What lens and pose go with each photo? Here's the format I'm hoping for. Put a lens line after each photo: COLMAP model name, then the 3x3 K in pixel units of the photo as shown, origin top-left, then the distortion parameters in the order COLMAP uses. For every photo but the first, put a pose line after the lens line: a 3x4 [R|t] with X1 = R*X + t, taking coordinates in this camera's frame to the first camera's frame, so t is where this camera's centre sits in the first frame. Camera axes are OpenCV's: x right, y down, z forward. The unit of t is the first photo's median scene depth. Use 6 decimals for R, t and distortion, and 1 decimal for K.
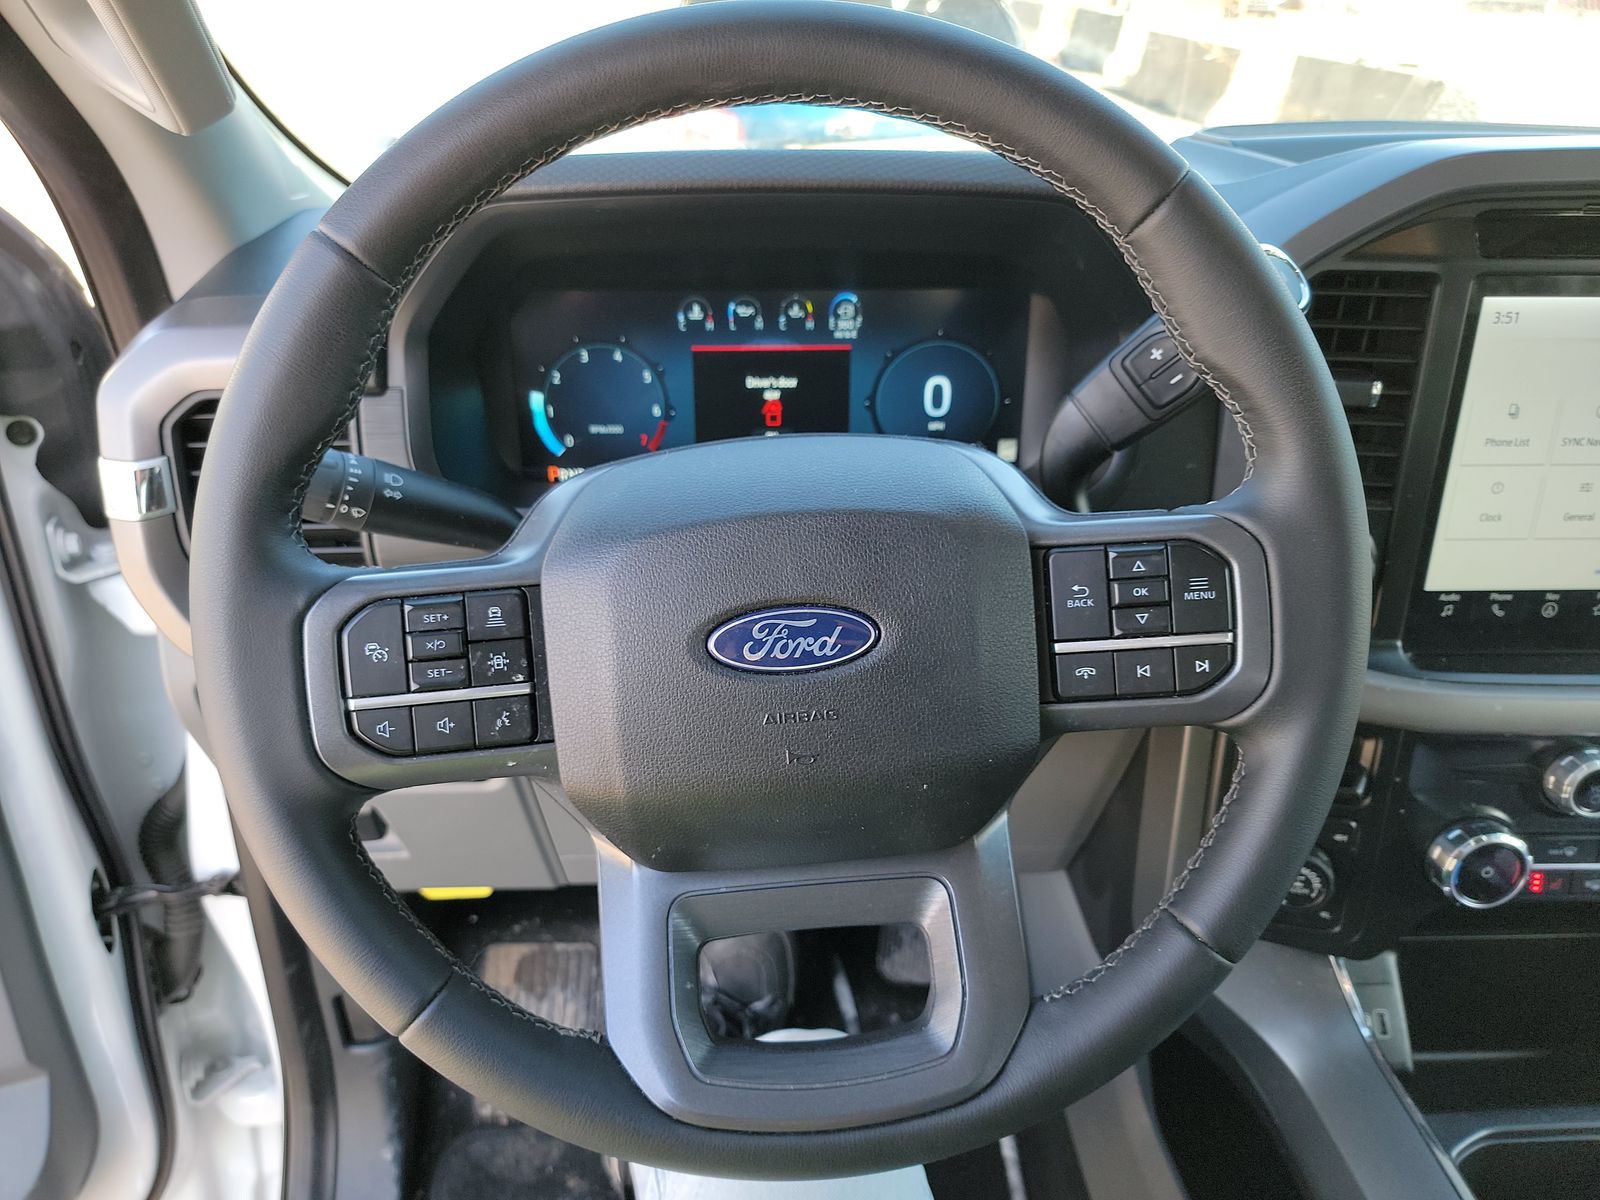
lens RADIAL K [[1117.9, 0, 799.1], [0, 1117.9, 630.9], [0, 0, 1]] dist [0.053145, -0.047374]
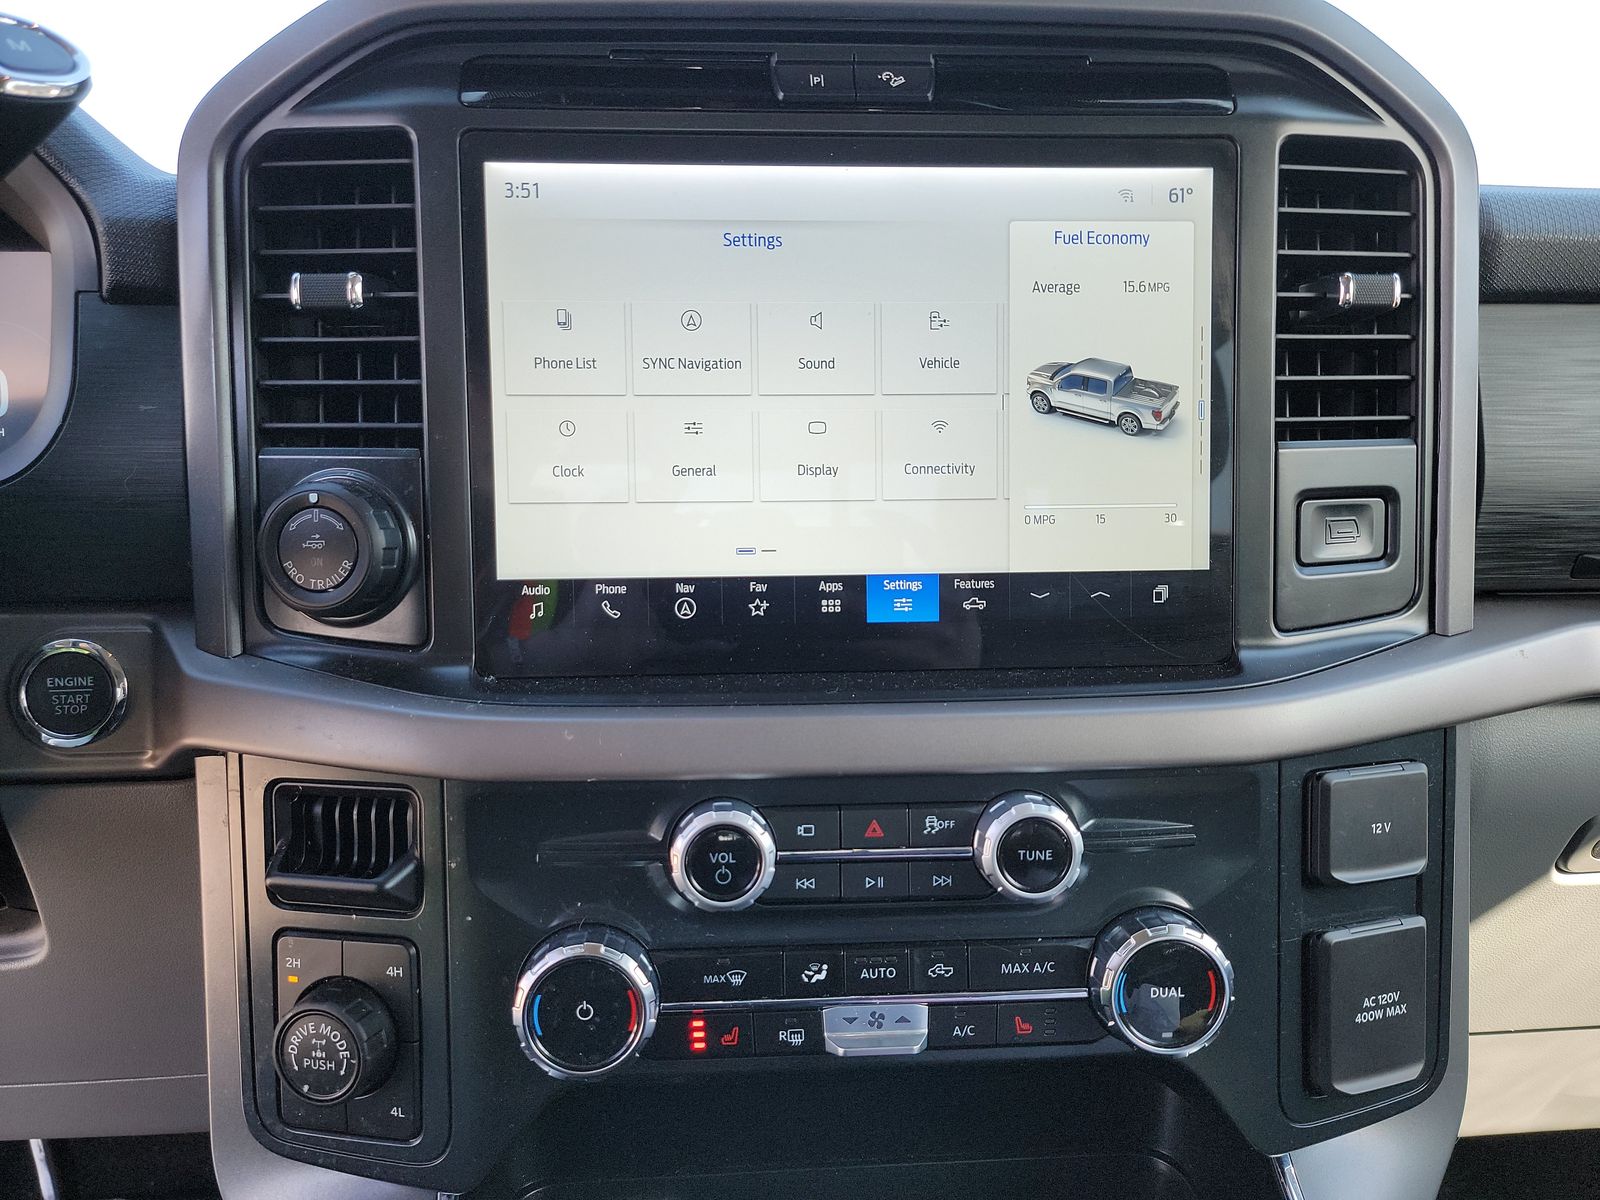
lens RADIAL K [[1117.9, 0, 799.1], [0, 1117.9, 630.9], [0, 0, 1]] dist [0.053145, -0.047374]
pose [[0.999547, -0.012120, 0.027564, 0.716827], [0.019990, 0.951690, -0.306409, 0.206981], [-0.022518, 0.306821, 0.951501, 0.353417]]
